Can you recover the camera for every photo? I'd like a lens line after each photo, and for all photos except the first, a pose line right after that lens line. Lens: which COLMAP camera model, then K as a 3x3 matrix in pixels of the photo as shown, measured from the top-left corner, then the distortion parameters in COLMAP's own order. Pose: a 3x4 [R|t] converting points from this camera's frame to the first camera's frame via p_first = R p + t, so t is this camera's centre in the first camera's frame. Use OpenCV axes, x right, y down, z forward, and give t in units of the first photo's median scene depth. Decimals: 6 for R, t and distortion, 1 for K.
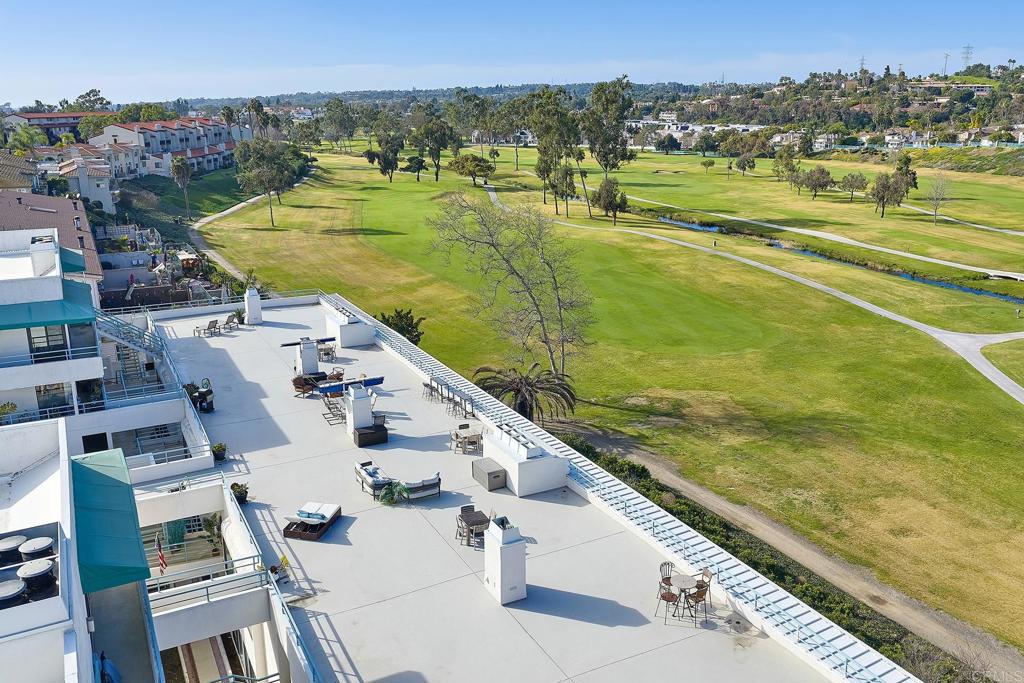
lens RADIAL K [[843.2, 0, 518.2], [0, 843.2, 340.5], [0, 0, 1]] dist [0.031458, -0.054397]
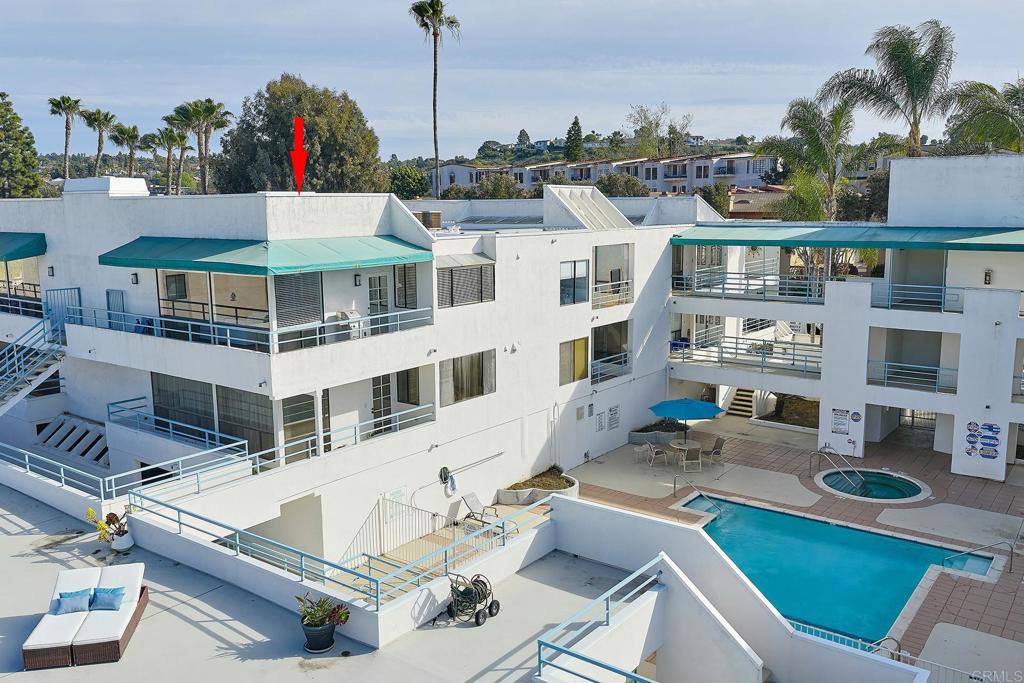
lens RADIAL K [[843.2, 0, 518.2], [0, 843.2, 340.5], [0, 0, 1]] dist [0.031458, -0.054397]
pose [[-0.905628, 0.080442, -0.416373, -0.096163], [-0.100261, 0.913394, 0.394536, -0.042403], [0.412050, 0.399048, -0.819131, 0.492781]]
